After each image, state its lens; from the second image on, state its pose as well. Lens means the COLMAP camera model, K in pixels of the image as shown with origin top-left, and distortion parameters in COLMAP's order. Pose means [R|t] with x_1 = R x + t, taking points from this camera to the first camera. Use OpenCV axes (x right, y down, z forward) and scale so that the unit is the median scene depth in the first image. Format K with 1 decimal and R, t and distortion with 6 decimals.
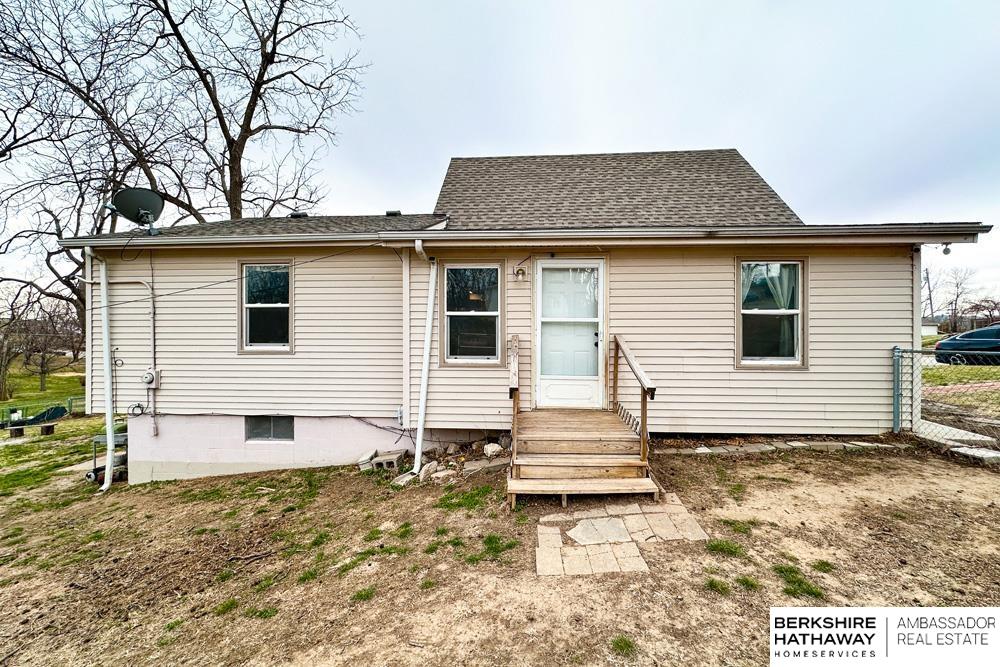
lens RADIAL K [[411.9, 0, 501.1], [0, 411.9, 330.3], [0, 0, 1]] dist [-0.000794, 0.000201]
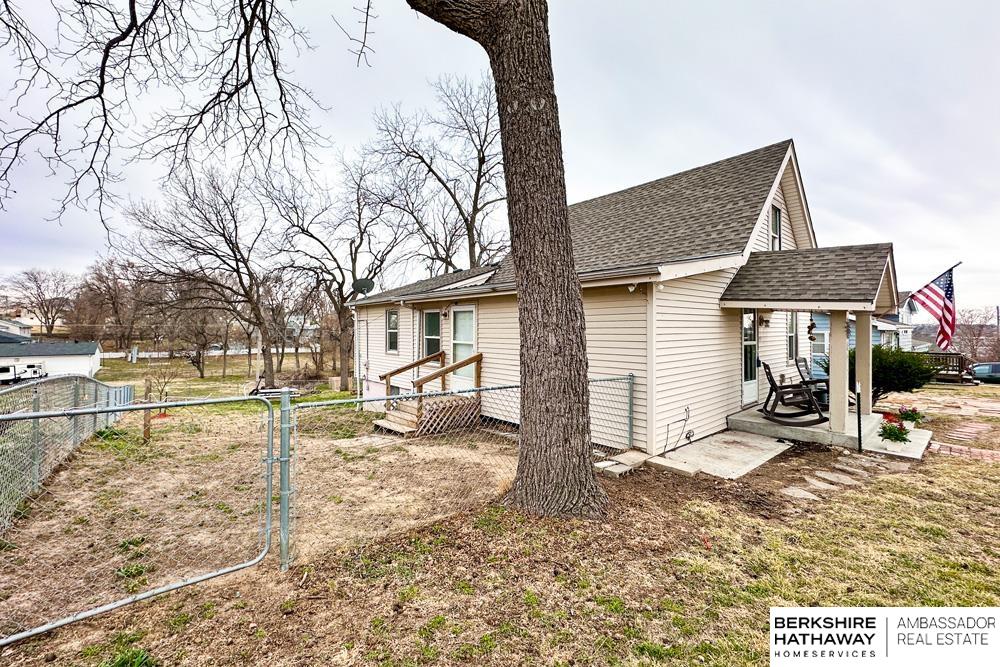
lens RADIAL K [[411.9, 0, 501.1], [0, 411.9, 330.3], [0, 0, 1]] dist [-0.000794, 0.000201]
pose [[0.706847, 0.002437, -0.707362, 0.544757], [-0.008050, 0.999957, -0.004600, -0.026031], [0.707320, 0.008946, 0.706837, -0.021558]]
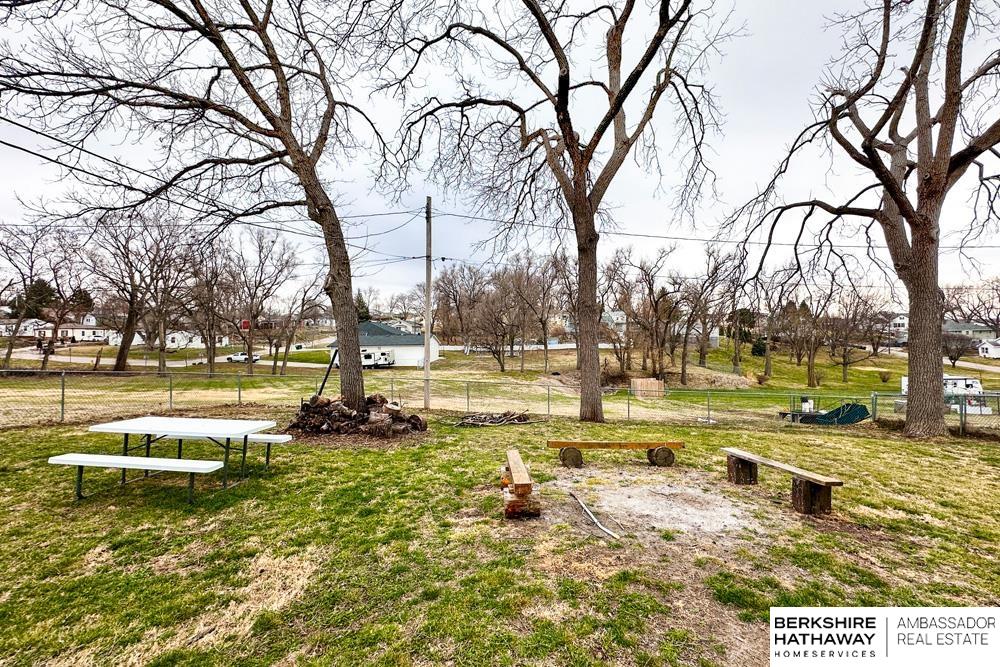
lens RADIAL K [[411.9, 0, 501.1], [0, 411.9, 330.3], [0, 0, 1]] dist [-0.000794, 0.000201]
pose [[0.033622, -0.009814, -0.999386, -0.773849], [0.008437, 0.999919, -0.009535, 0.124704], [0.999399, -0.008111, 0.033702, 0.724217]]
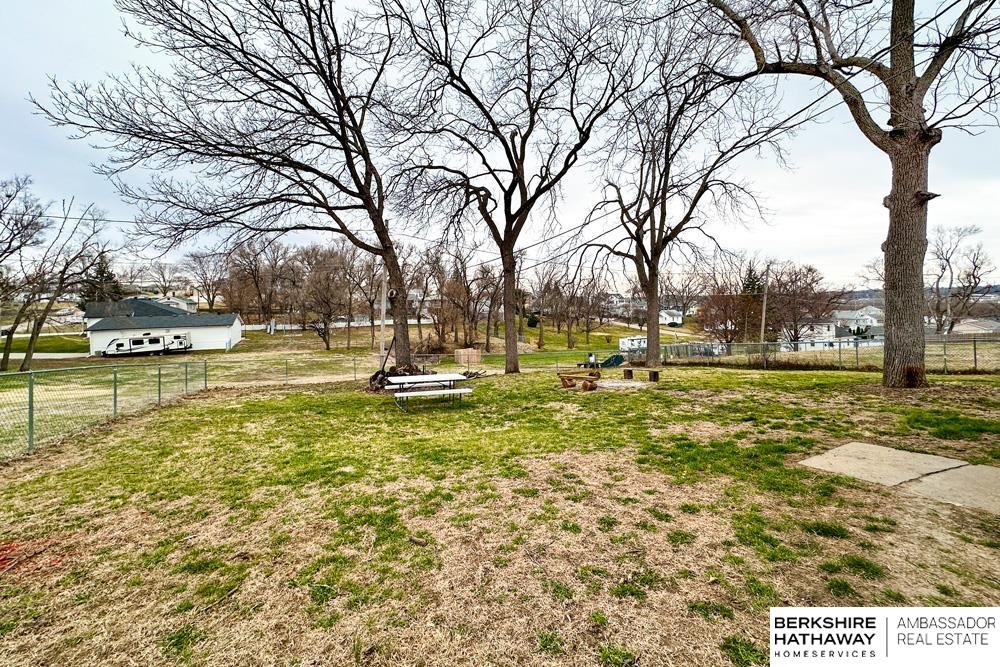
lens RADIAL K [[404.2, 0, 501.6], [0, 404.2, 304.5], [0, 0, 1]] dist [-0.001593, 0.000131]
pose [[0.518394, -0.010636, -0.855076, -0.471736], [0.013021, 0.999905, -0.004543, 0.077930], [0.855043, -0.008779, 0.518483, 0.234135]]
